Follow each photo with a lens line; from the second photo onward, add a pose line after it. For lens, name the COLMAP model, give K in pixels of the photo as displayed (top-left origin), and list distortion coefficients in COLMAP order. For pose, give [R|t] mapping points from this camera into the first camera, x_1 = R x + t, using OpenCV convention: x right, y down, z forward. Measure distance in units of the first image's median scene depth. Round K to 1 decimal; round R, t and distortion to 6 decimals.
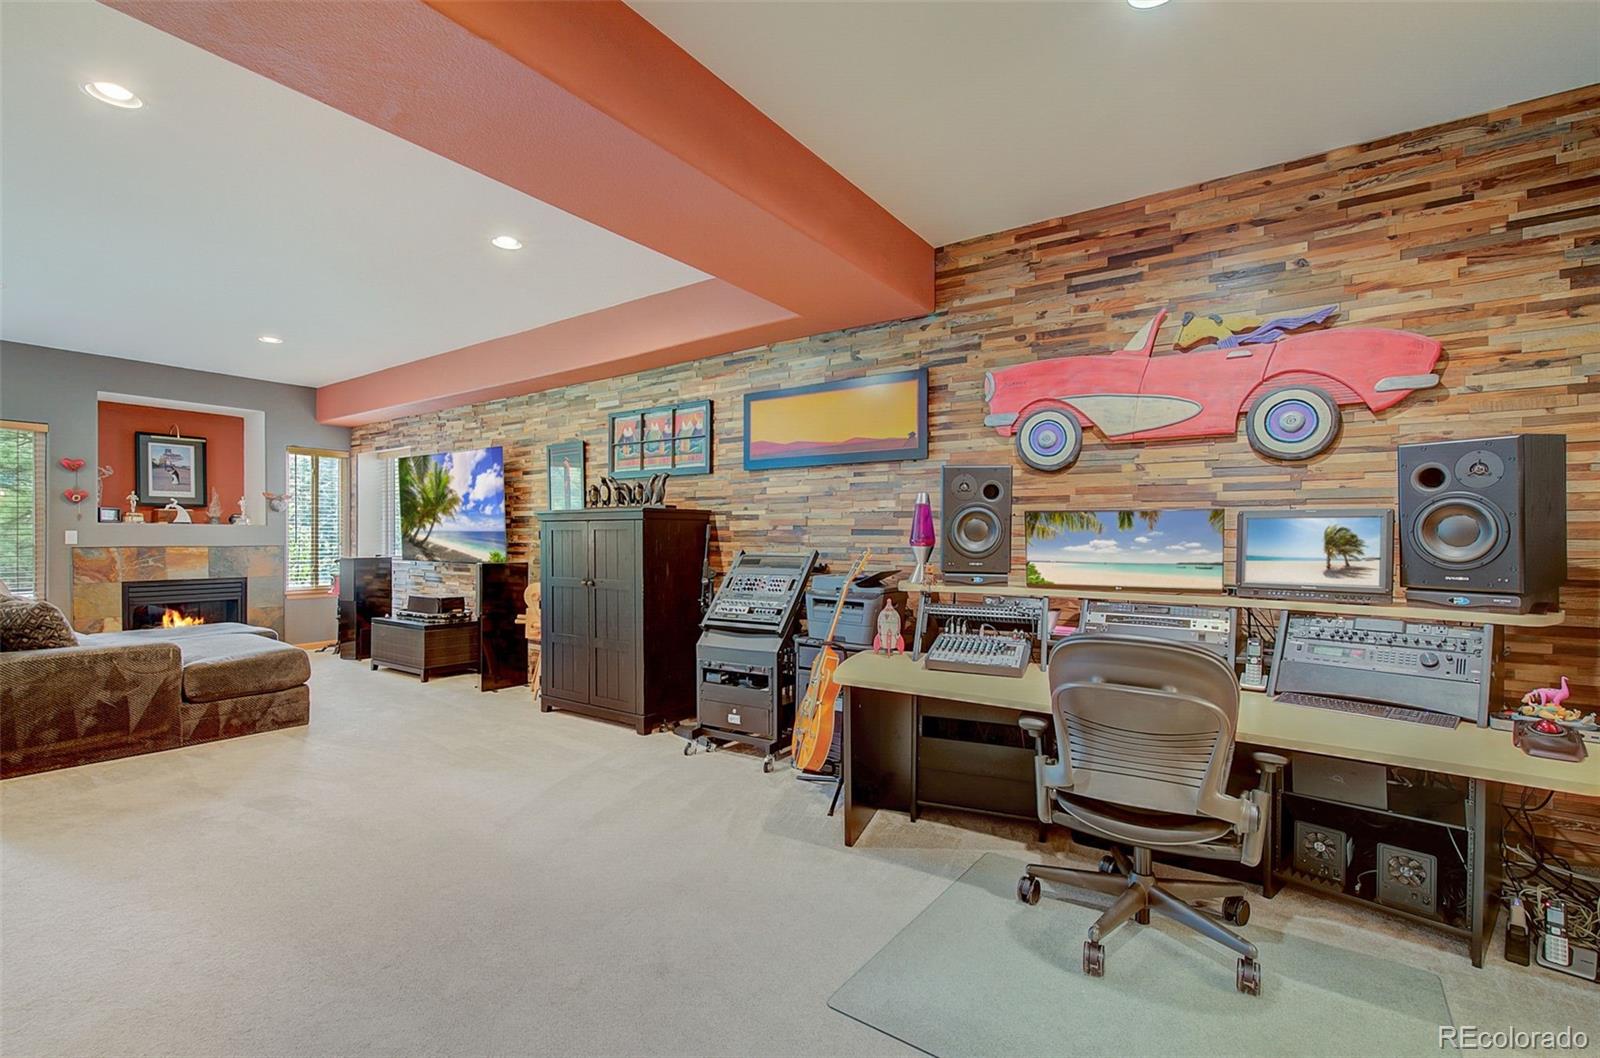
lens RADIAL K [[702.0, 0, 803.8], [0, 702.0, 529.6], [0, 0, 1]] dist [-0.004909, 0.001571]
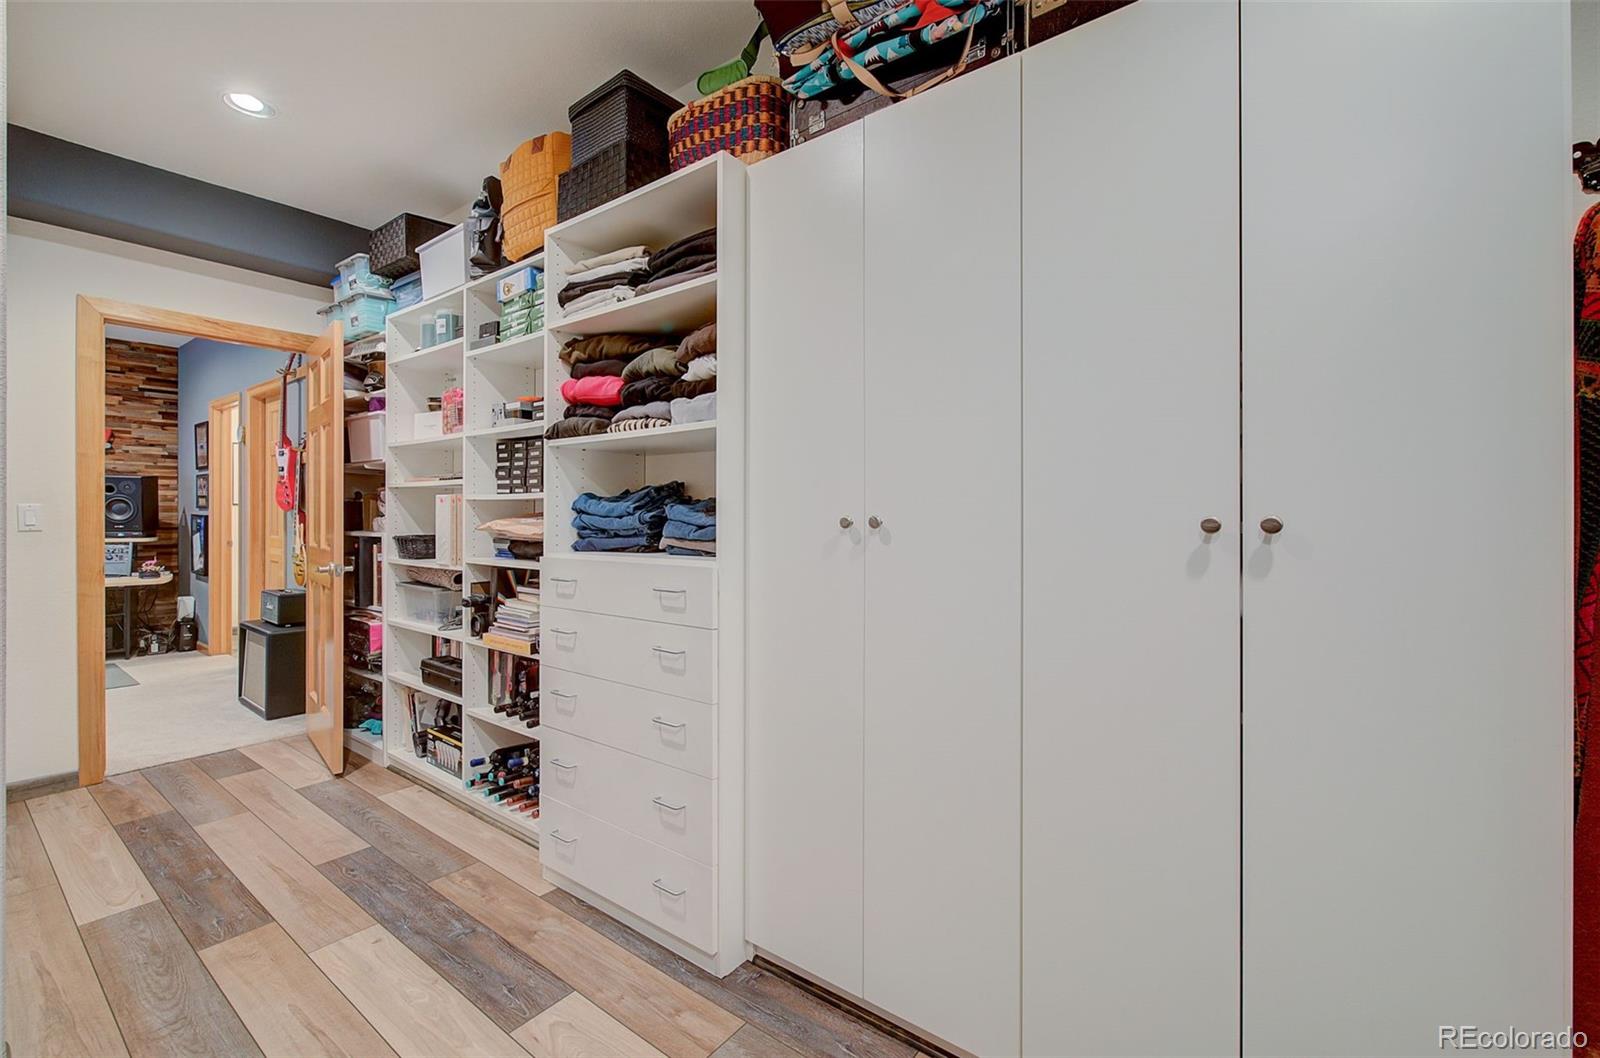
lens RADIAL K [[702.0, 0, 803.8], [0, 702.0, 525.3], [0, 0, 1]] dist [-0.004909, 0.001571]
pose [[0.048364, -0.004605, 0.998819, -1.585650], [0.004696, 0.999979, 0.004383, 0.067460], [-0.998819, 0.004479, 0.048385, -1.715625]]
